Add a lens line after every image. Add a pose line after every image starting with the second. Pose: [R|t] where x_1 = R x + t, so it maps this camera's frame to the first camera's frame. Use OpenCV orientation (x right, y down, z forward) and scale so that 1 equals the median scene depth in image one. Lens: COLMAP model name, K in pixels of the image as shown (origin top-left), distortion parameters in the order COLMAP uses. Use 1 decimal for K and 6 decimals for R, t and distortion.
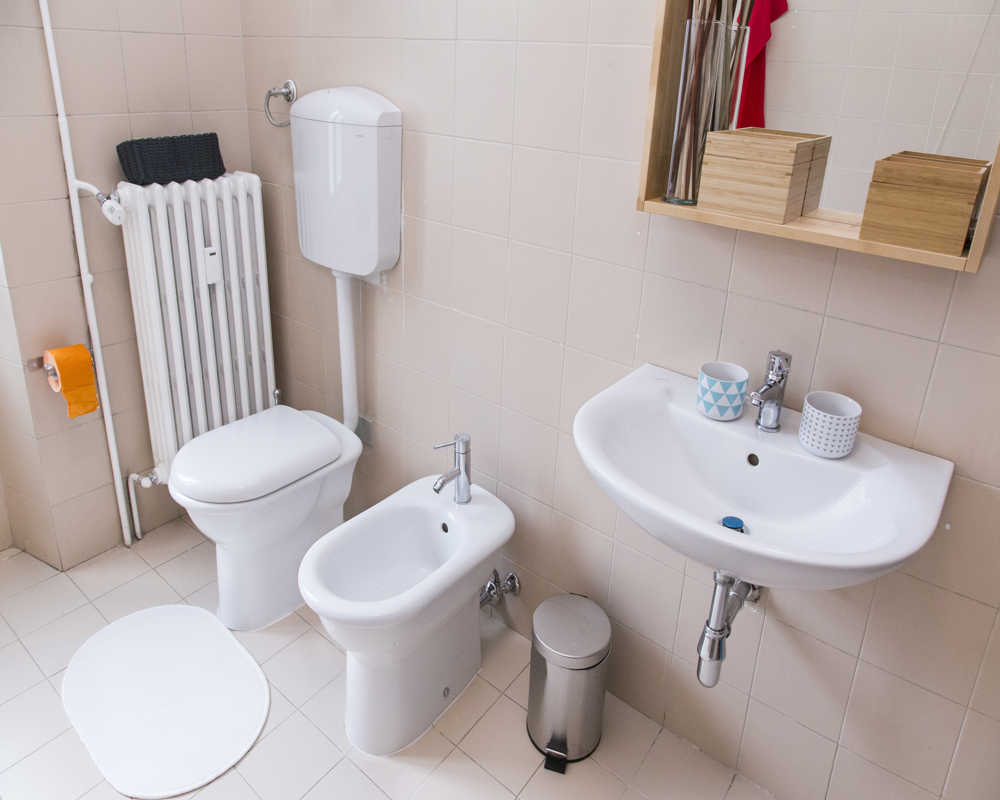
lens RADIAL K [[706.8, 0, 500.5], [0, 706.8, 319.9], [0, 0, 1]] dist [-0.005937, -0.001591]
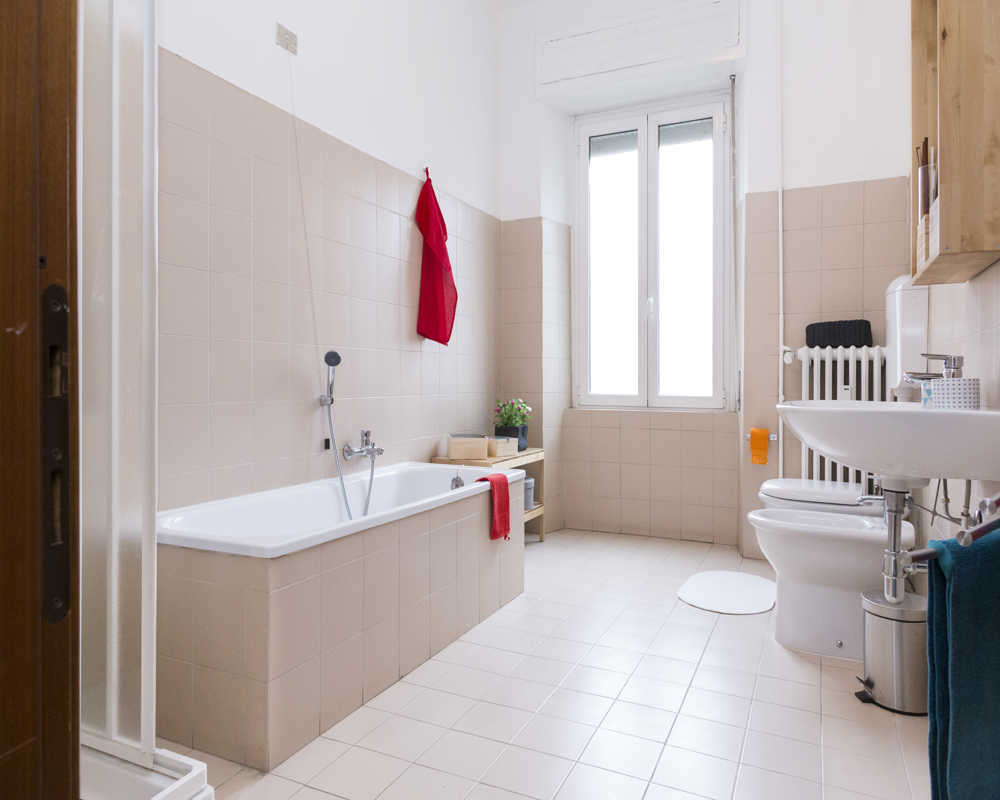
lens RADIAL K [[663.2, 0, 496.8], [0, 663.2, 382.8], [0, 0, 1]] dist [0.001812, -0.001203]
pose [[0.244813, -0.043655, -0.968587, 0.920404], [-0.313448, 0.941778, -0.121672, 0.353207], [0.917506, 0.333388, 0.216876, -0.091609]]
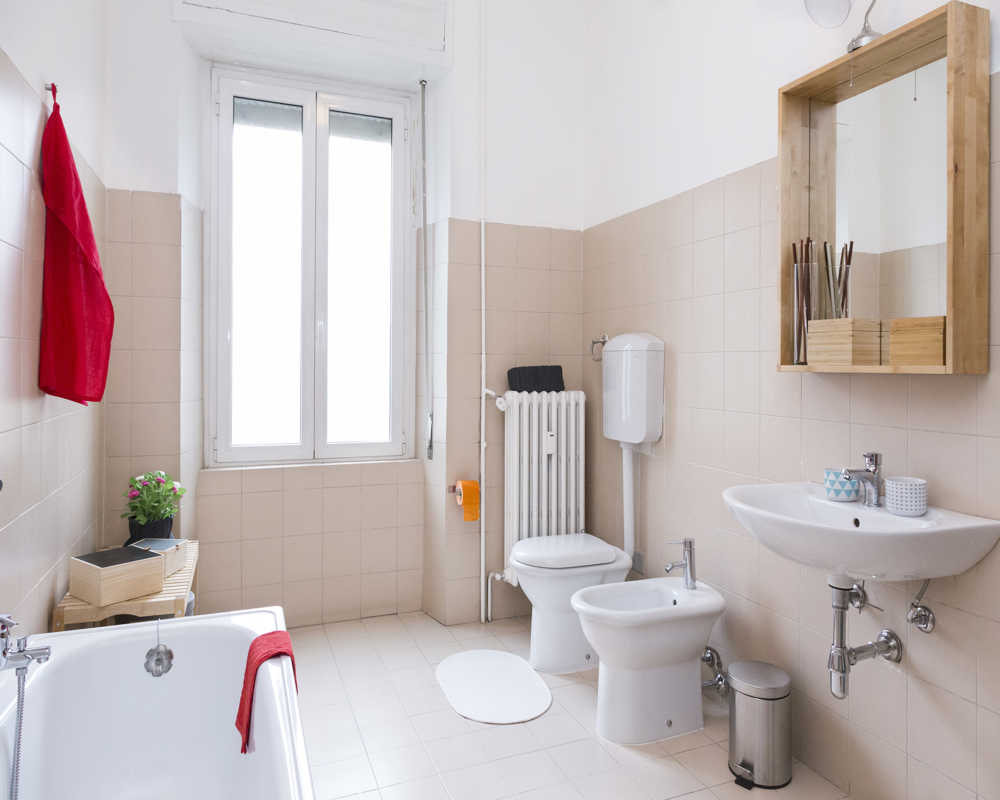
lens RADIAL K [[674.6, 0, 502.3], [0, 674.6, 358.9], [0, 0, 1]] dist [-0.003666, -0.001604]
pose [[0.879969, -0.048470, -0.472551, 0.251482], [-0.123157, 0.937488, -0.325498, 0.279206], [0.458788, 0.344626, 0.818991, -0.414117]]
